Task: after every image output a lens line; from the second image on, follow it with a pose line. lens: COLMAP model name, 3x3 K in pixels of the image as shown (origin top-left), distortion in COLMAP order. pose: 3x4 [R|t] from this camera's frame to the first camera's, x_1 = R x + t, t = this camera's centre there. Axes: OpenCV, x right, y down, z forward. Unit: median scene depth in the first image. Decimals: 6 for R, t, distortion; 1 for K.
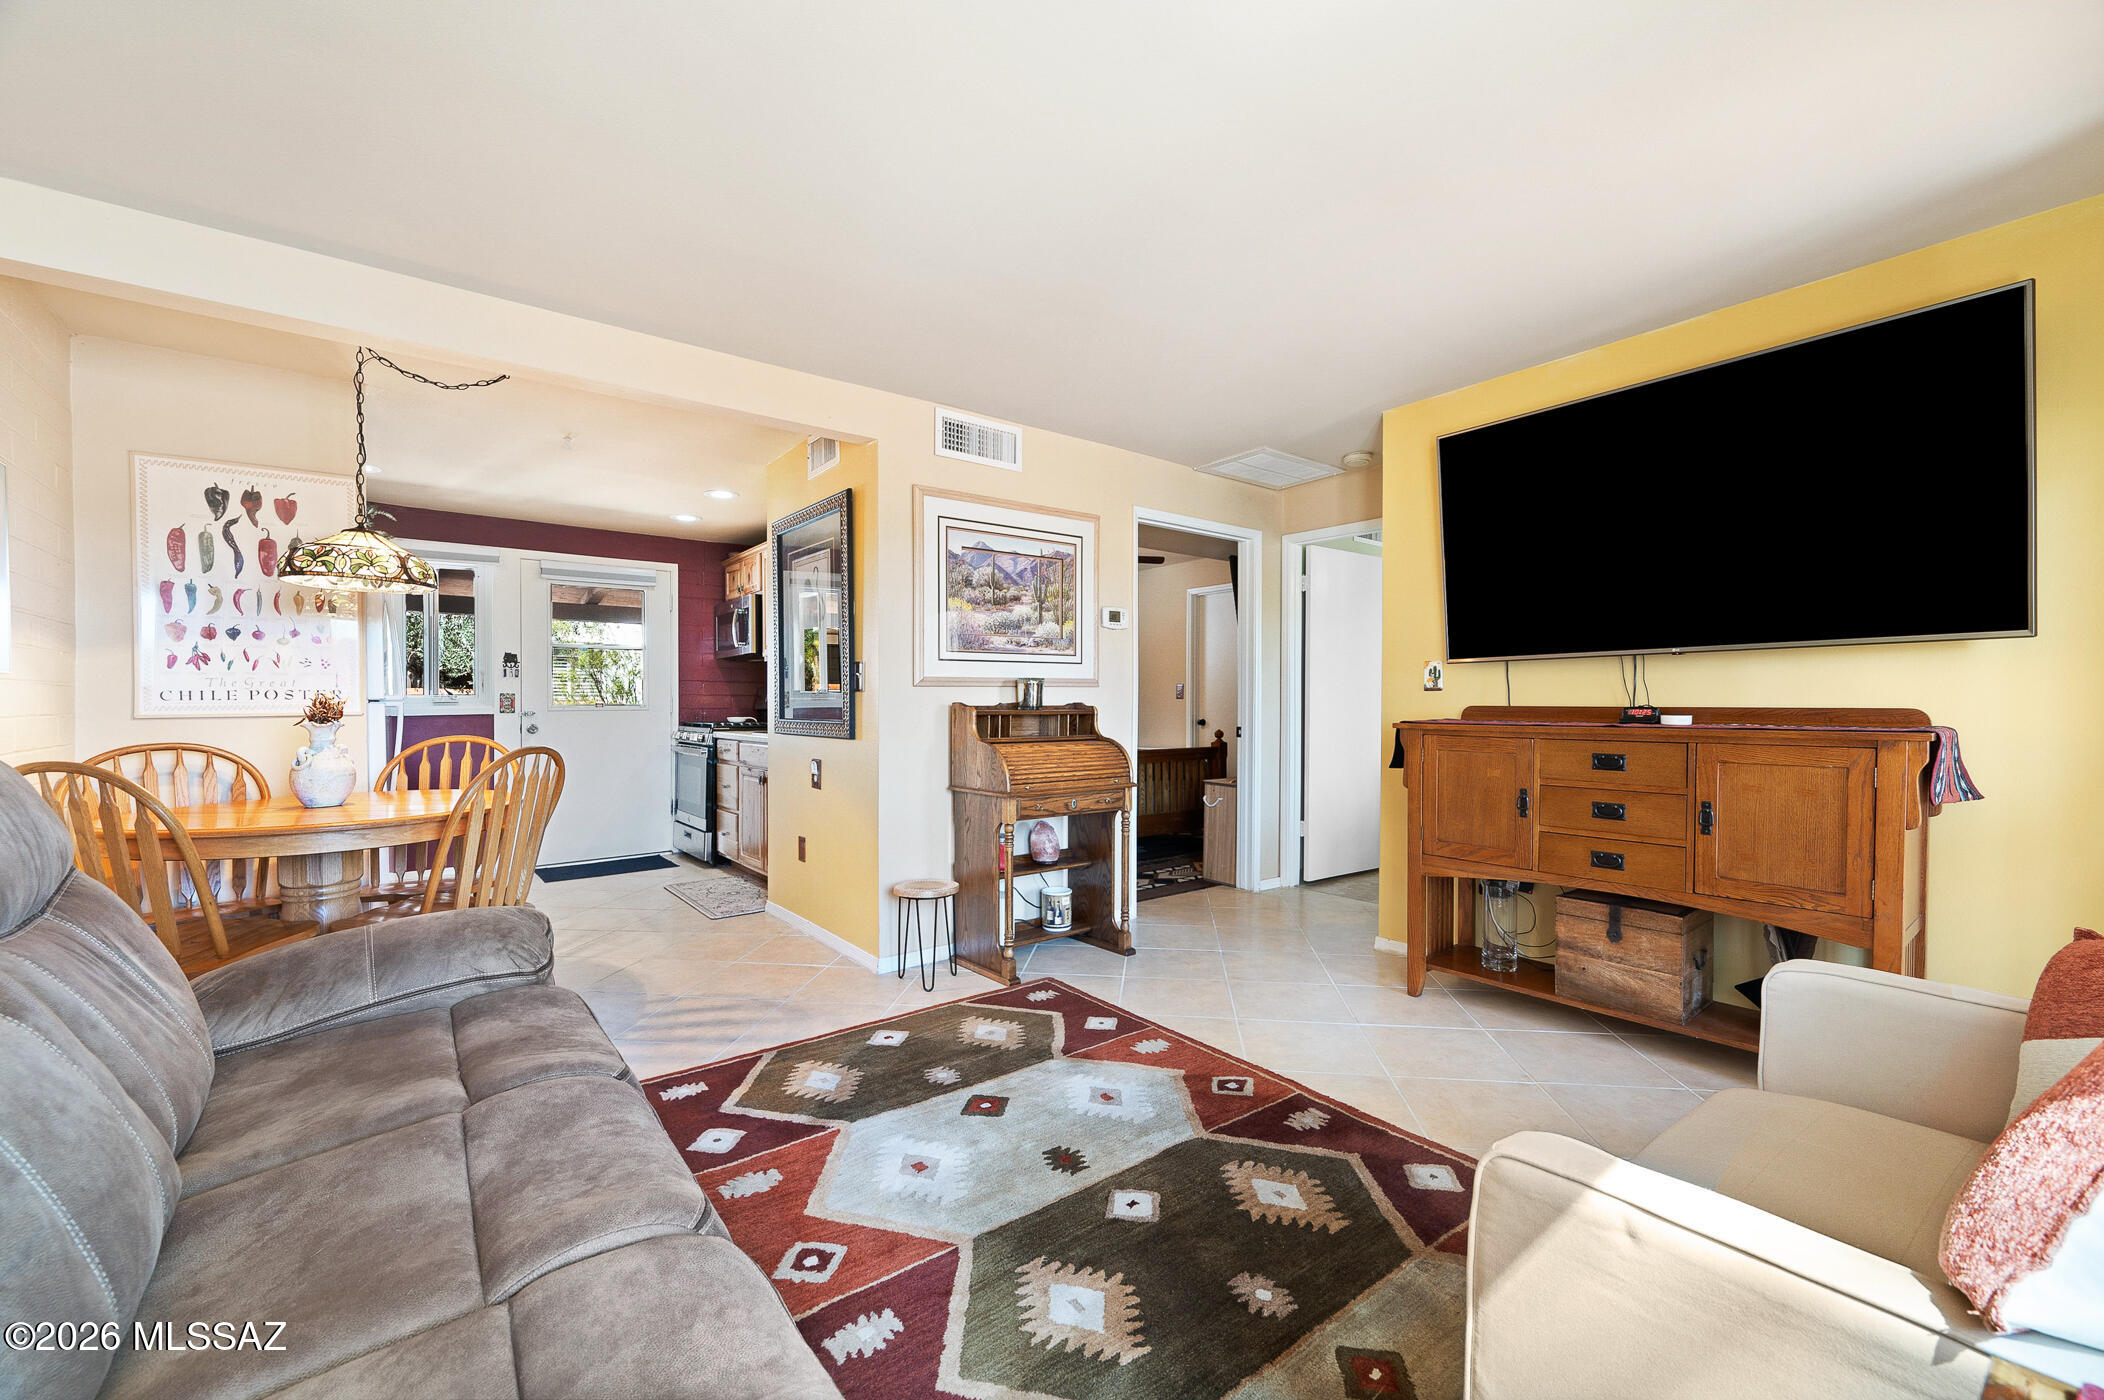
lens RADIAL K [[870.4, 0, 1052.0], [0, 870.4, 700.0], [0, 0, 1]] dist [-0.001446, -0.000105]
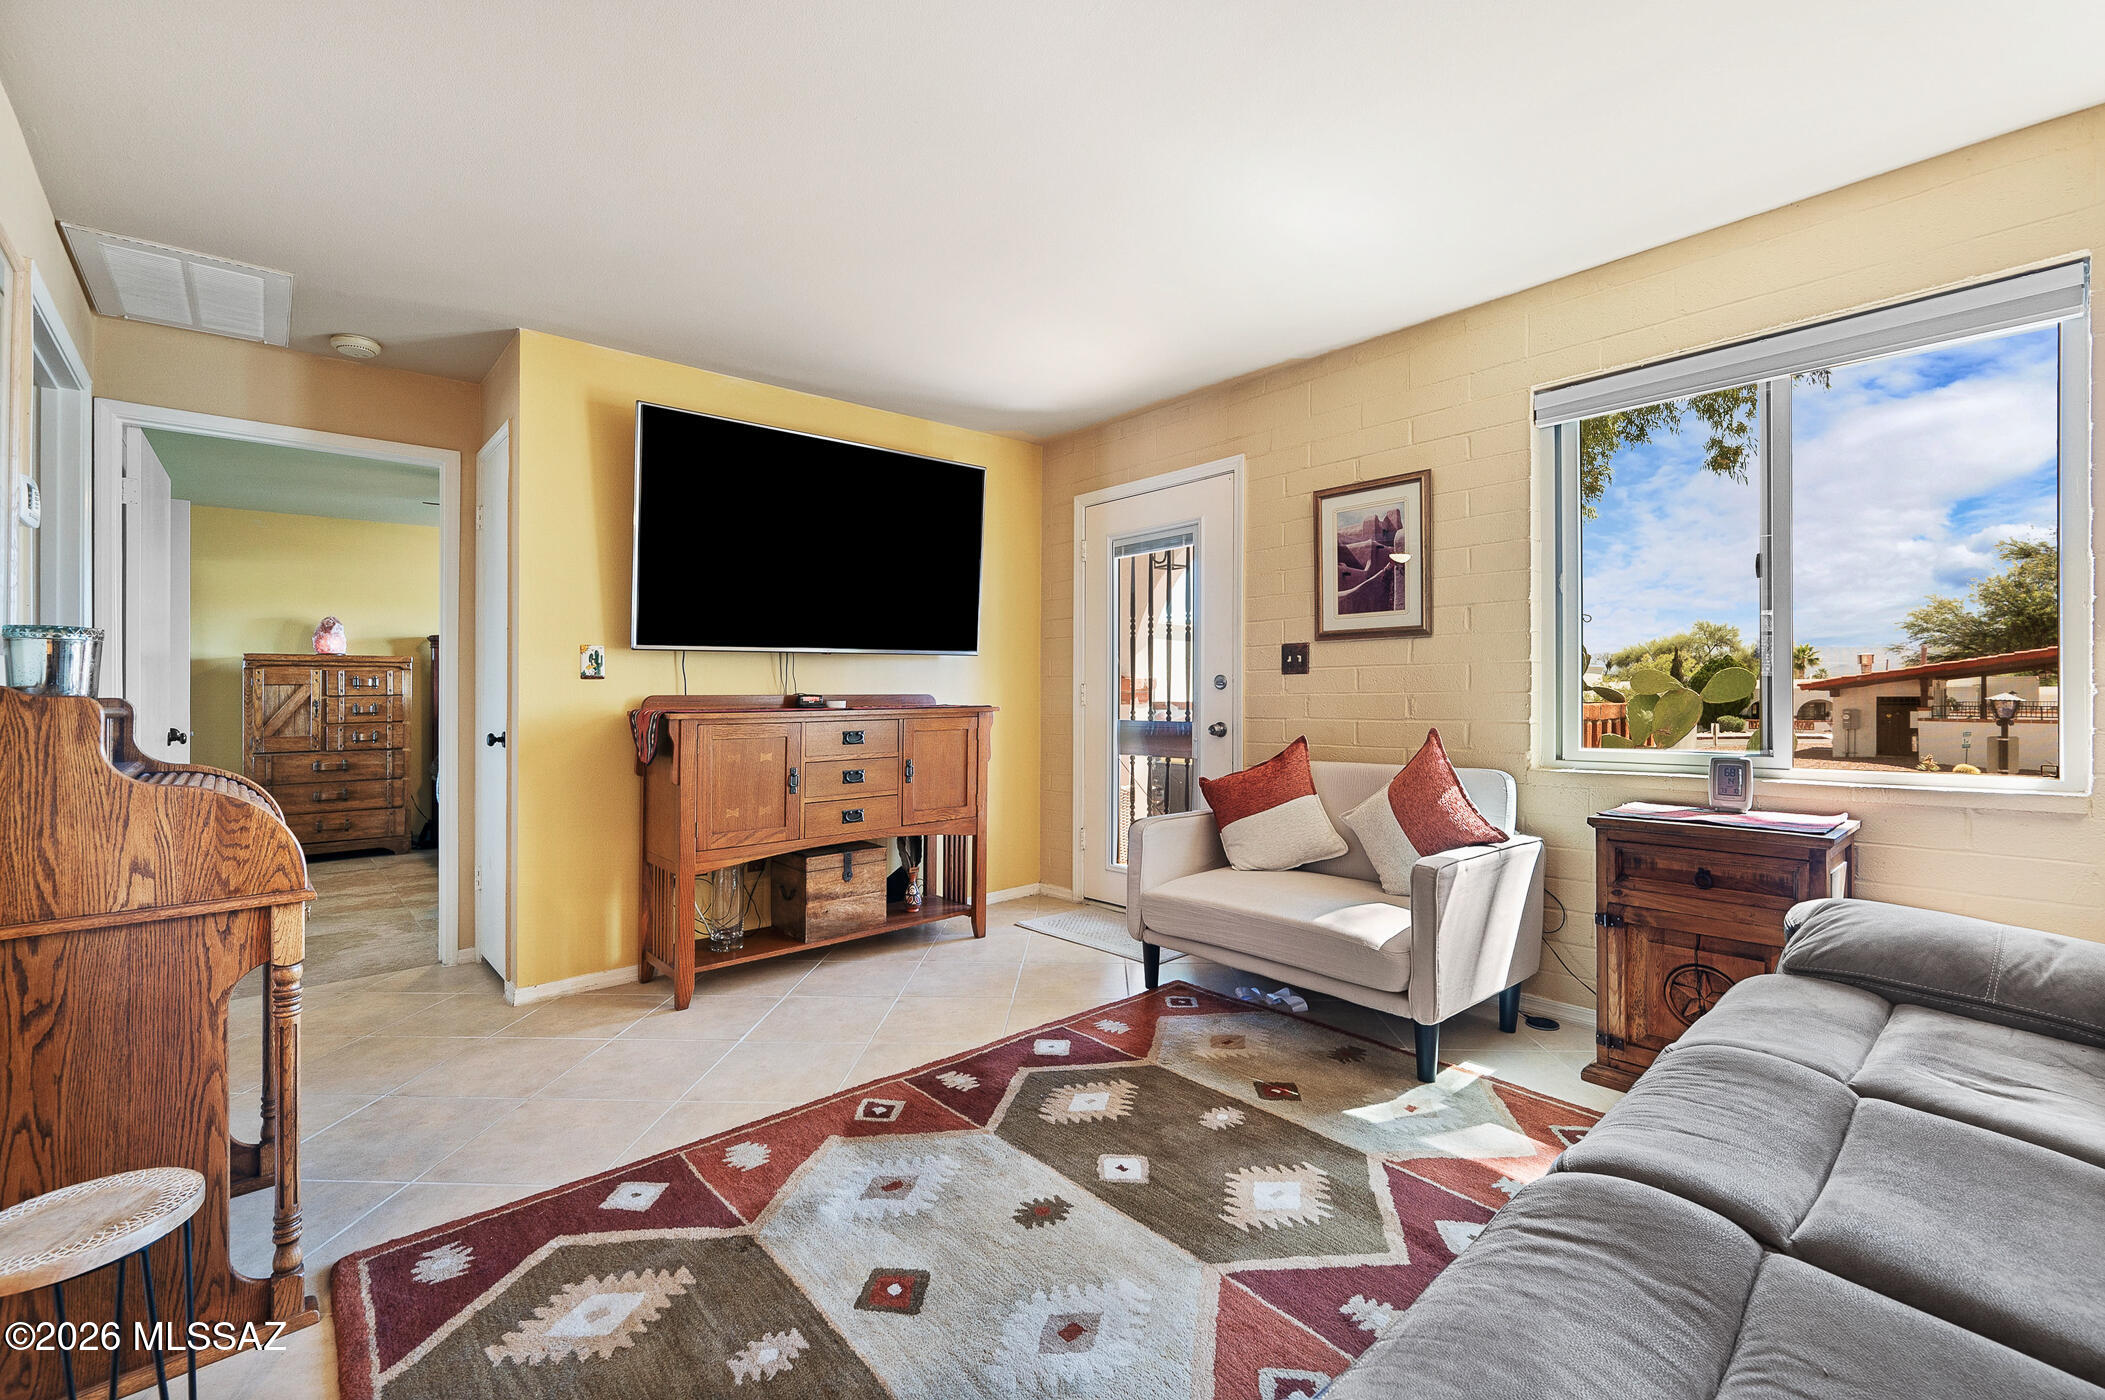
lens RADIAL K [[893.3, 0, 1052.5], [0, 893.3, 700.0], [0, 0, 1]] dist [-0.000245, -0.000138]
pose [[-0.087975, -0.004697, 0.996112, -0.574089], [0.006806, 0.999963, 0.005316, 0.010062], [-0.996099, 0.007247, -0.087939, 0.704757]]
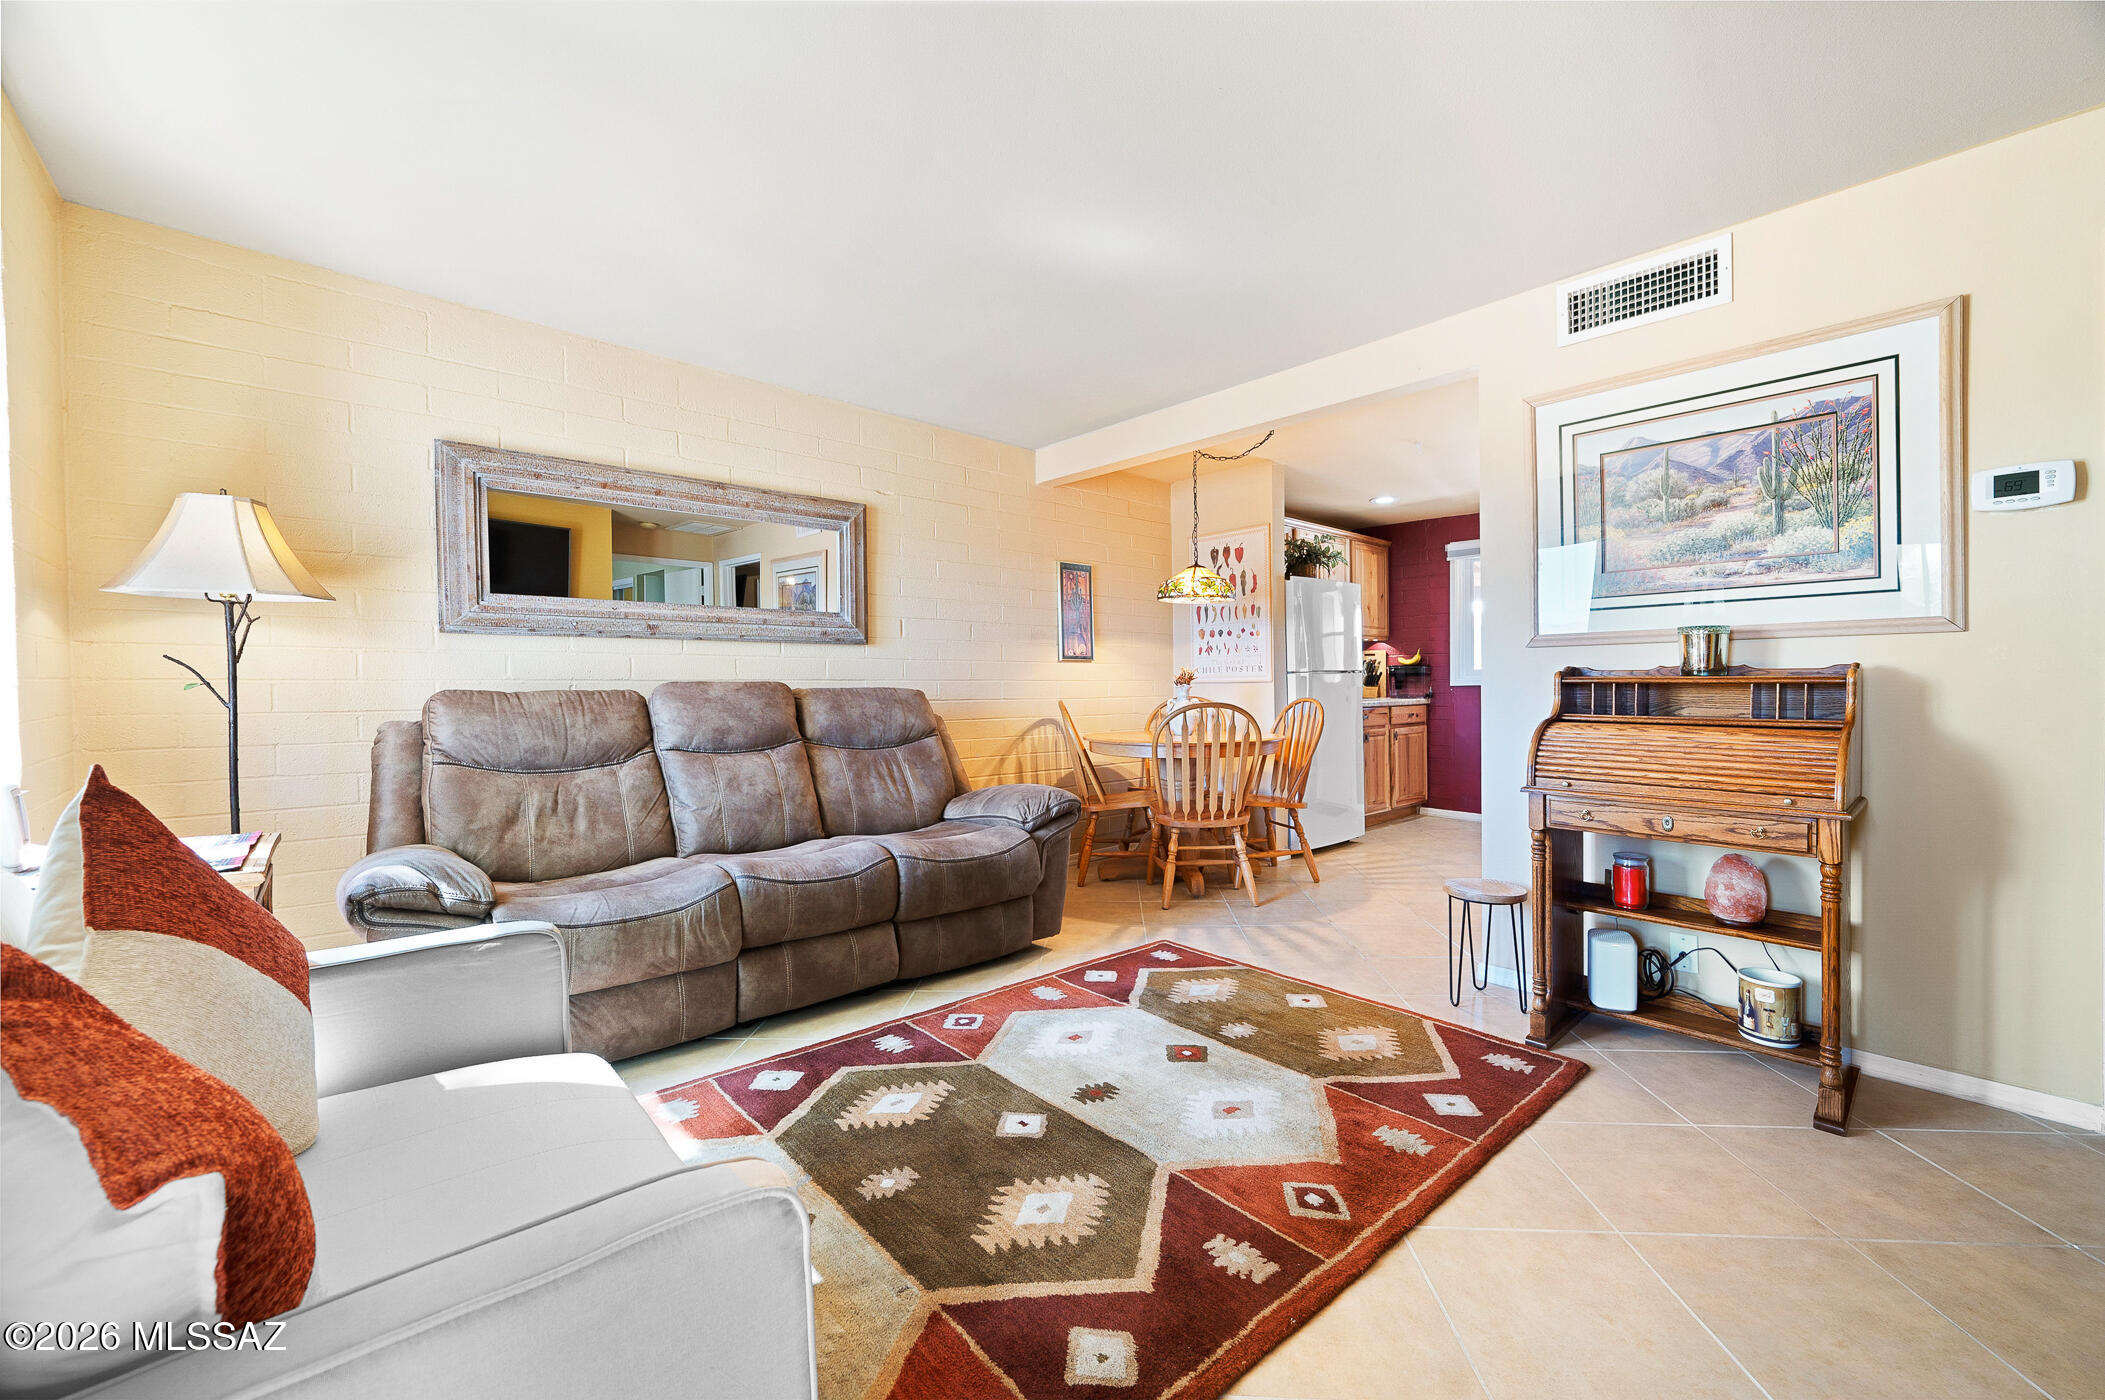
lens RADIAL K [[831.0, 0, 1043.5], [0, 831.0, 680.3], [0, 0, 1]] dist [0.000930, -0.000003]
pose [[0.059981, -0.000872, -0.998199, 0.681854], [0.005736, 0.999983, -0.000529, 0.014916], [0.998183, -0.005694, 0.059985, 0.581196]]
